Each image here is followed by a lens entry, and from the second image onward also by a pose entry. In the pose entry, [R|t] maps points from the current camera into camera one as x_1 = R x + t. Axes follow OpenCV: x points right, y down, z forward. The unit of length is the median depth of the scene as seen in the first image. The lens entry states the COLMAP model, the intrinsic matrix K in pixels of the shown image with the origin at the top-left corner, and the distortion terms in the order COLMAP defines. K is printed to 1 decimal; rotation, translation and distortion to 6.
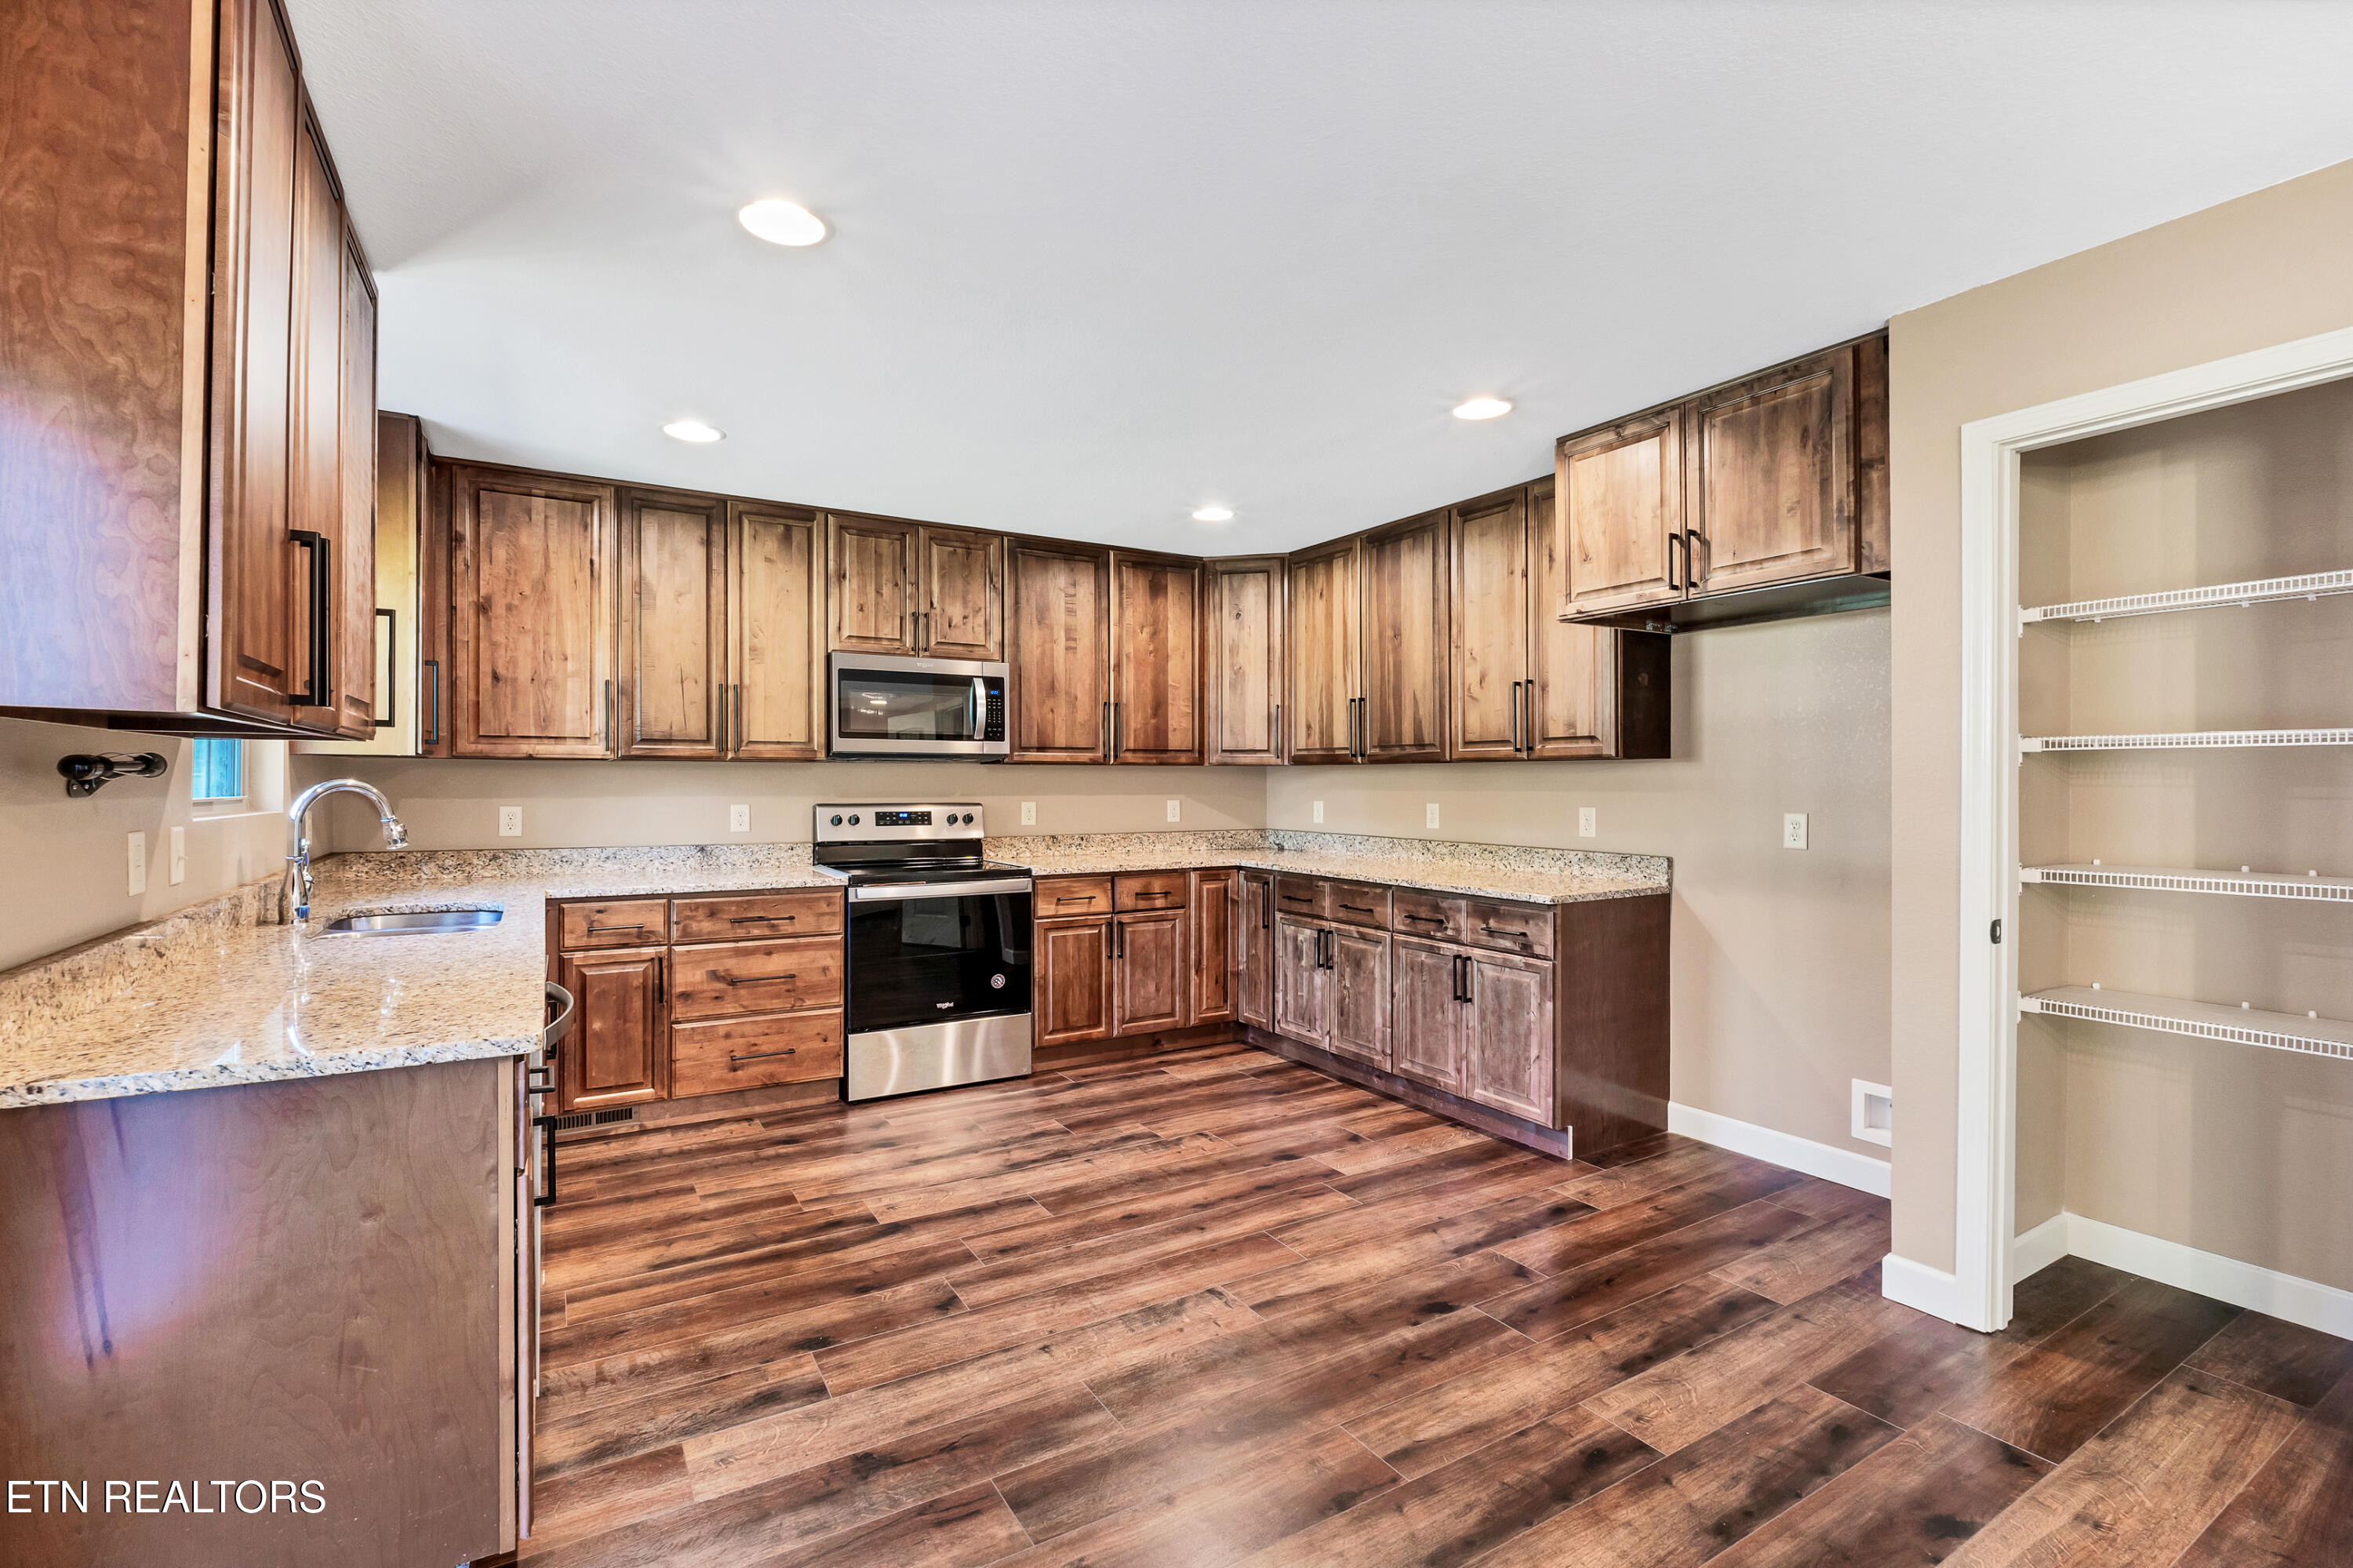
lens RADIAL K [[1025.3, 0, 1133.4], [0, 1025.3, 787.8], [0, 0, 1]] dist [-0.008123, 0.000258]
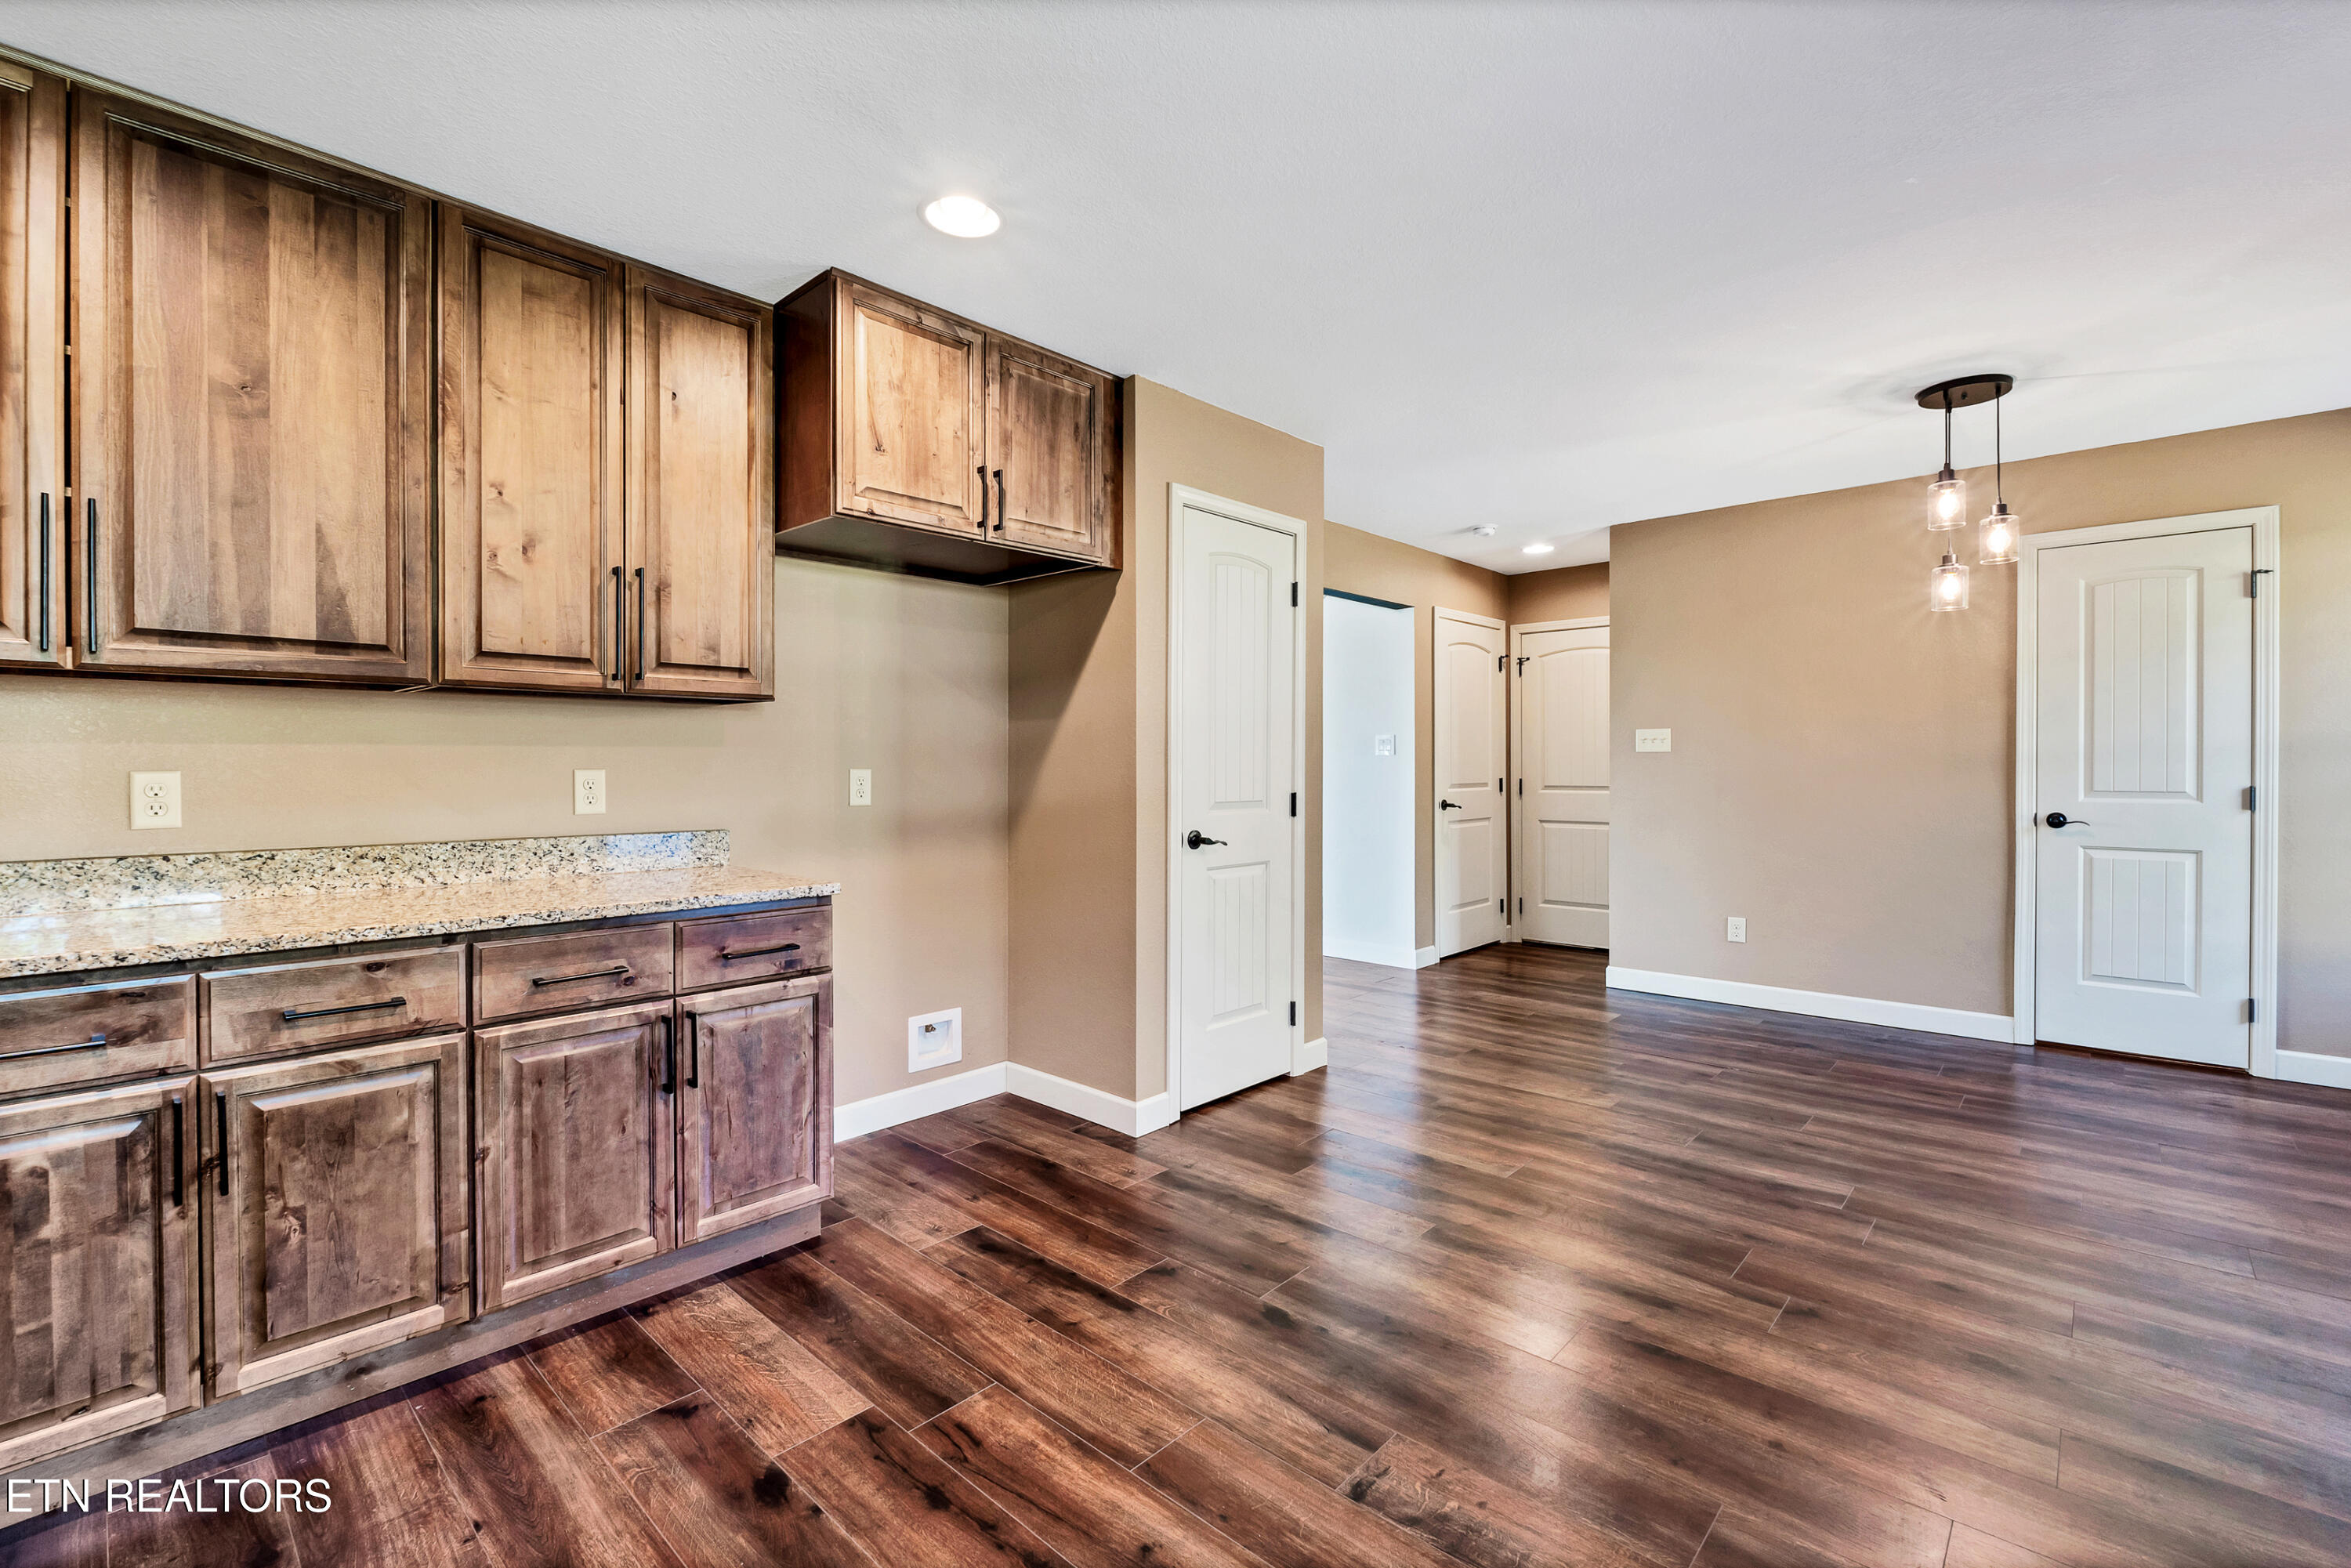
lens RADIAL K [[1024.4, 0, 1192.5], [0, 1024.4, 780.4], [0, 0, 1]] dist [-0.008123, 0.000258]
pose [[-0.318955, -0.009993, 0.947717, -0.335823], [0.011838, 0.999824, 0.014526, 0.021567], [-0.947696, 0.015852, -0.318781, 0.887923]]
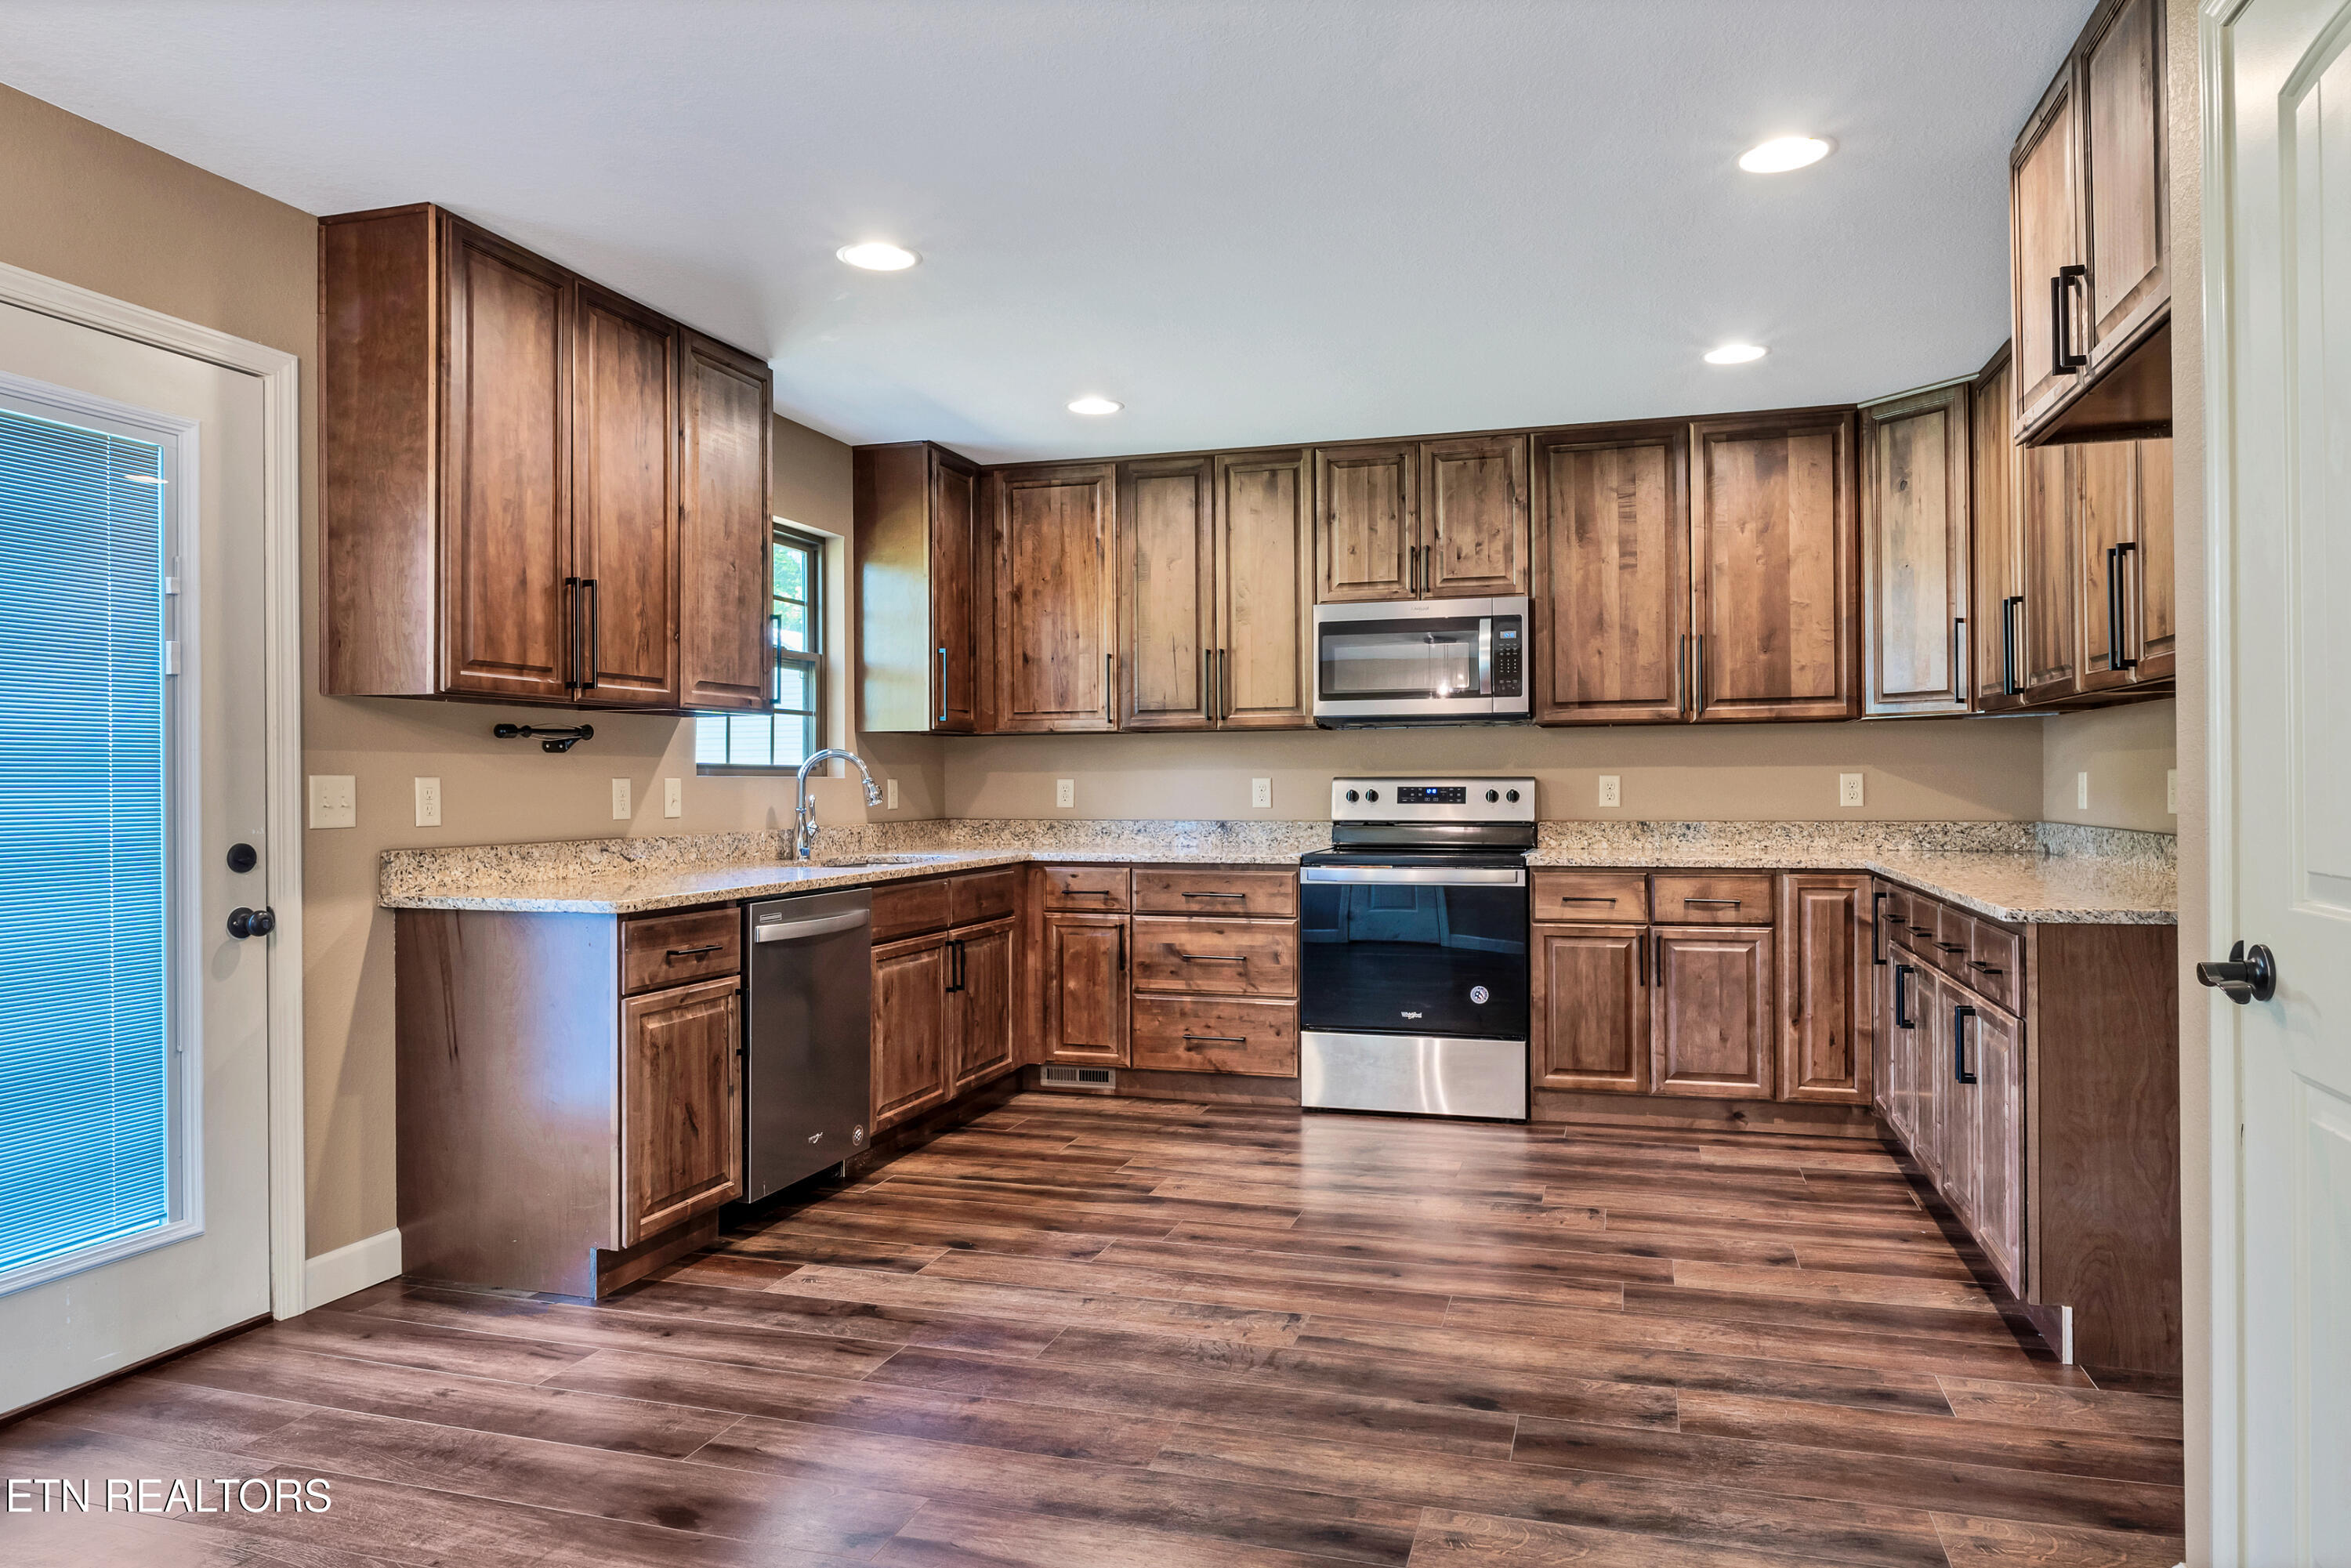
lens RADIAL K [[1451.3, 0, 1182.4], [0, 1451.3, 785.5], [0, 0, 1]] dist [0.000769, -0.007272]
pose [[0.685262, -0.004179, -0.728284, 0.622404], [0.001737, 0.999990, -0.004104, 0.033756], [0.728294, 0.001547, 0.685263, 0.062207]]
